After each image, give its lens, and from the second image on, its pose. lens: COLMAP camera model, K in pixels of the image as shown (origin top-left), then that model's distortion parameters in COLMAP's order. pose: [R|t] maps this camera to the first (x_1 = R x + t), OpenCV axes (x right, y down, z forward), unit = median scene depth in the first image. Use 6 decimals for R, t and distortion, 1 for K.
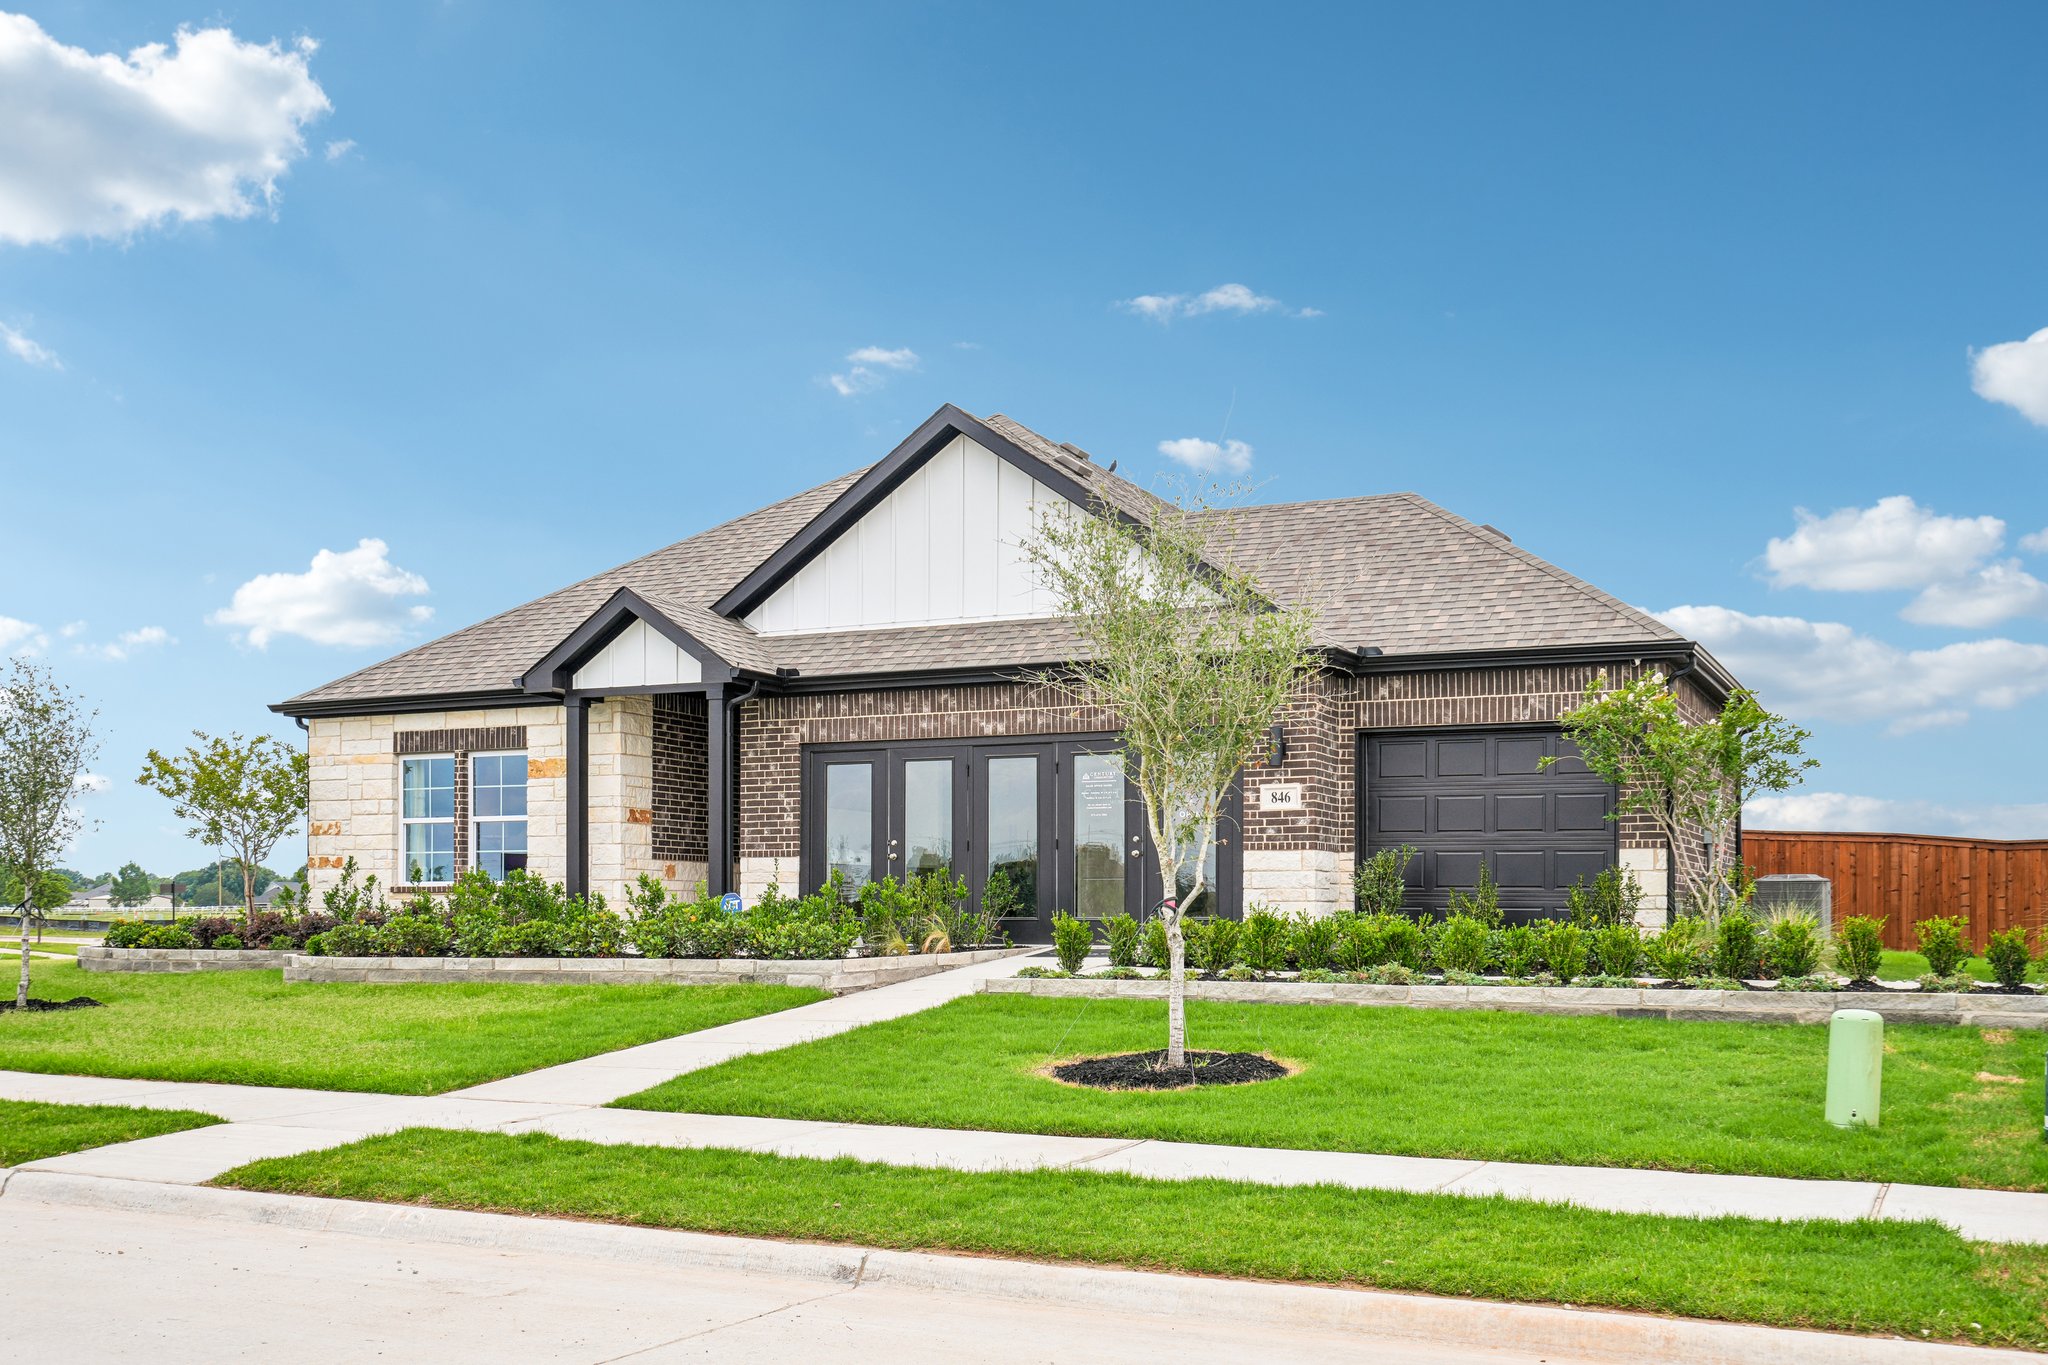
lens RADIAL K [[2043.9, 0, 1024.0], [0, 2043.9, 676.8], [0, 0, 1]] dist [-0.008464, 0.000000]
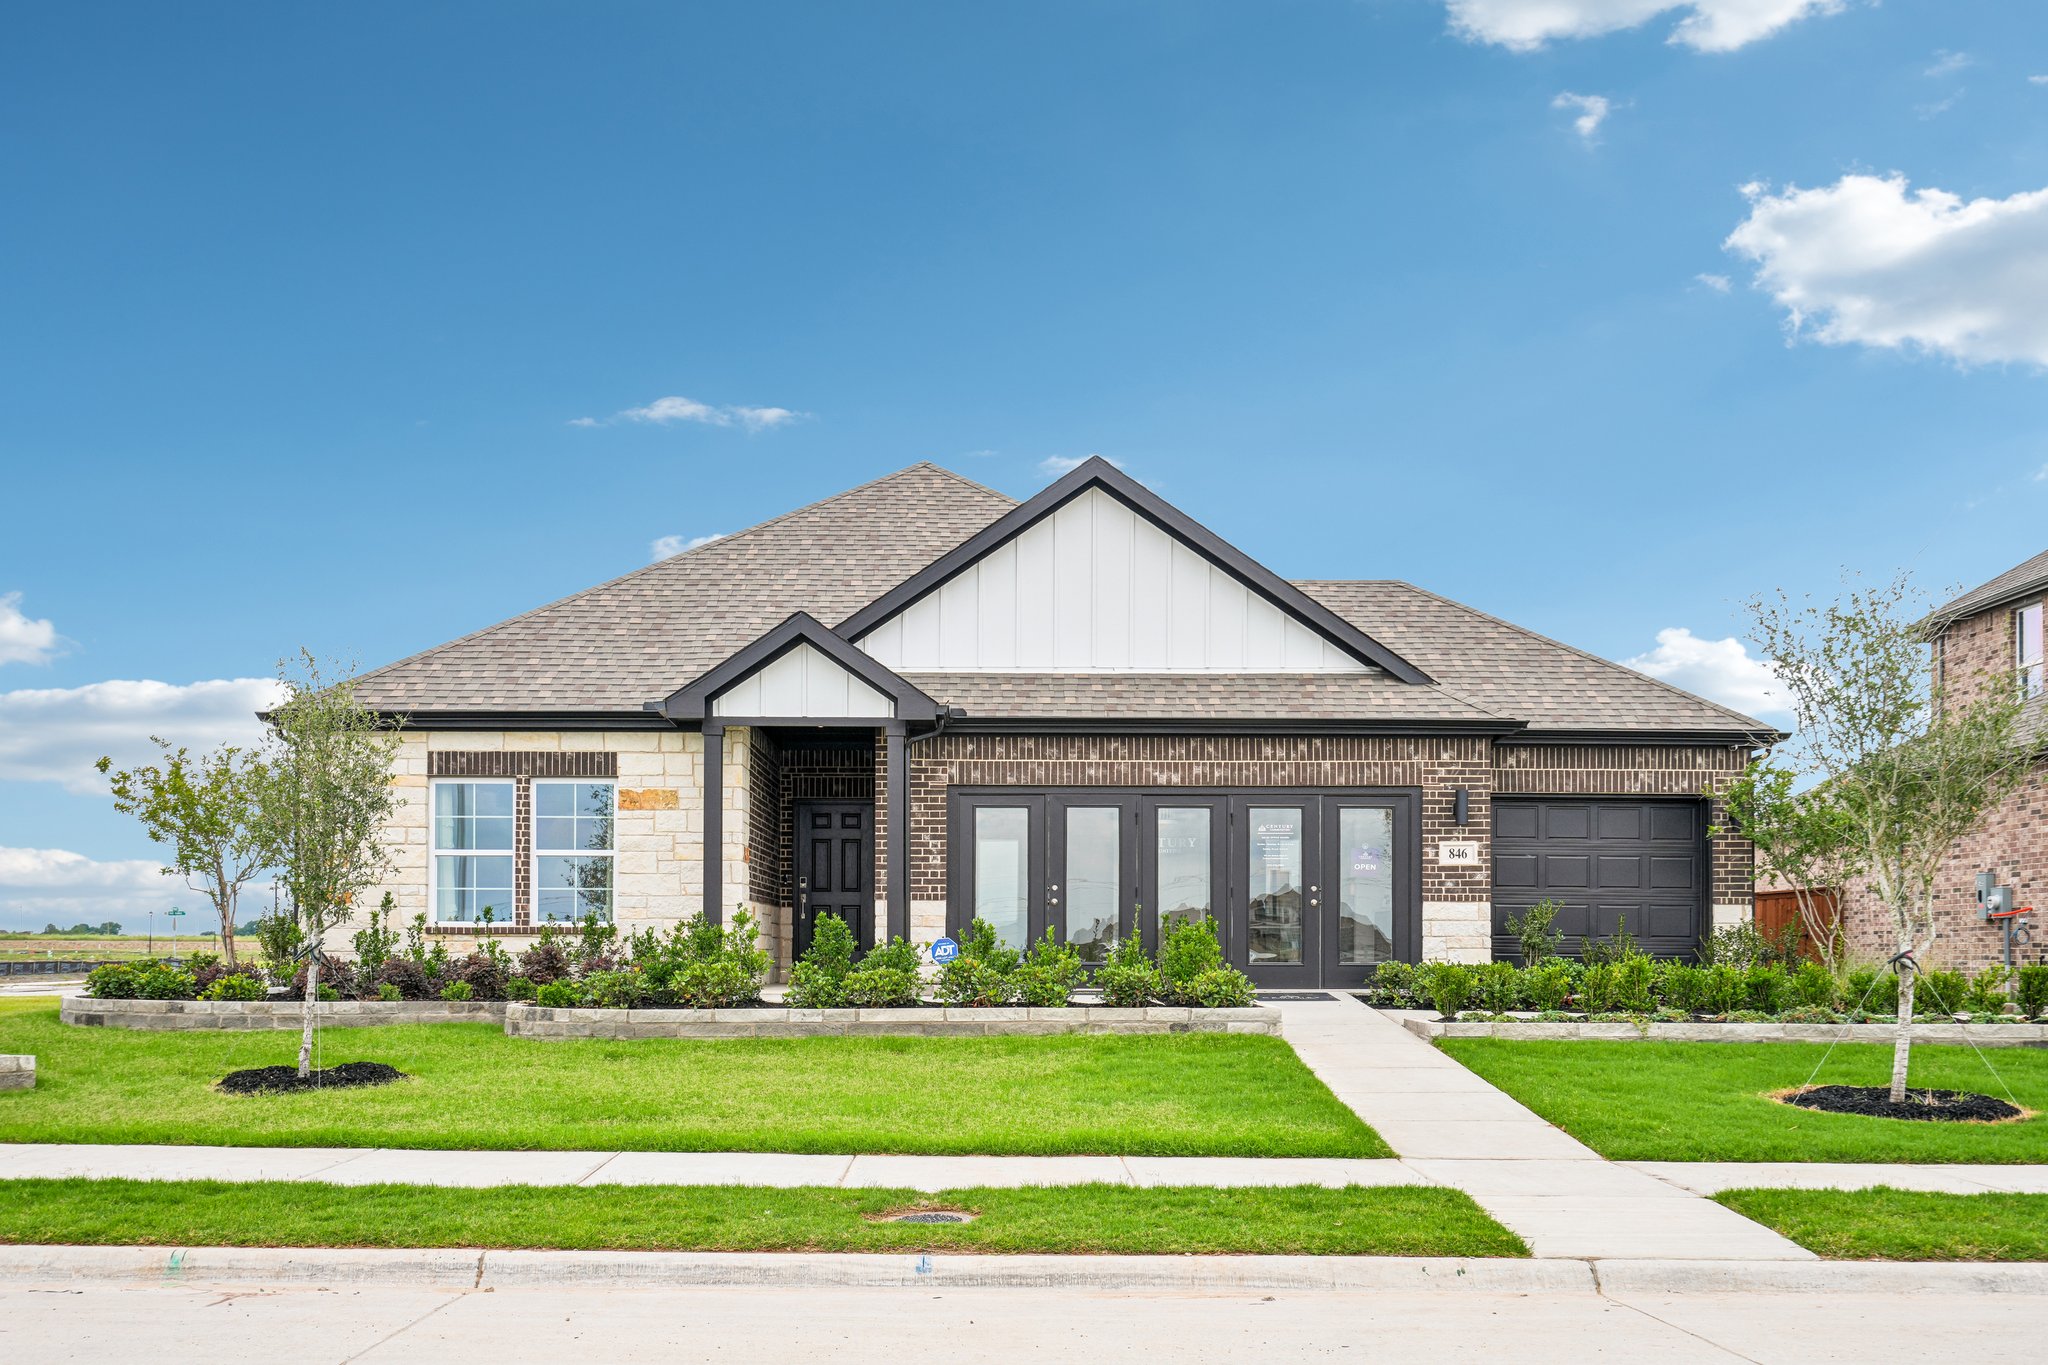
lens RADIAL K [[1928.2, 0, 1023.8], [0, 1928.2, 690.3], [0, 0, 1]] dist [-0.012675, 0.000000]
pose [[0.898839, 0.060548, 0.434076, -0.499267], [-0.052888, 0.998158, -0.029716, 0.013361], [-0.435076, 0.003752, 0.900386, 0.155213]]
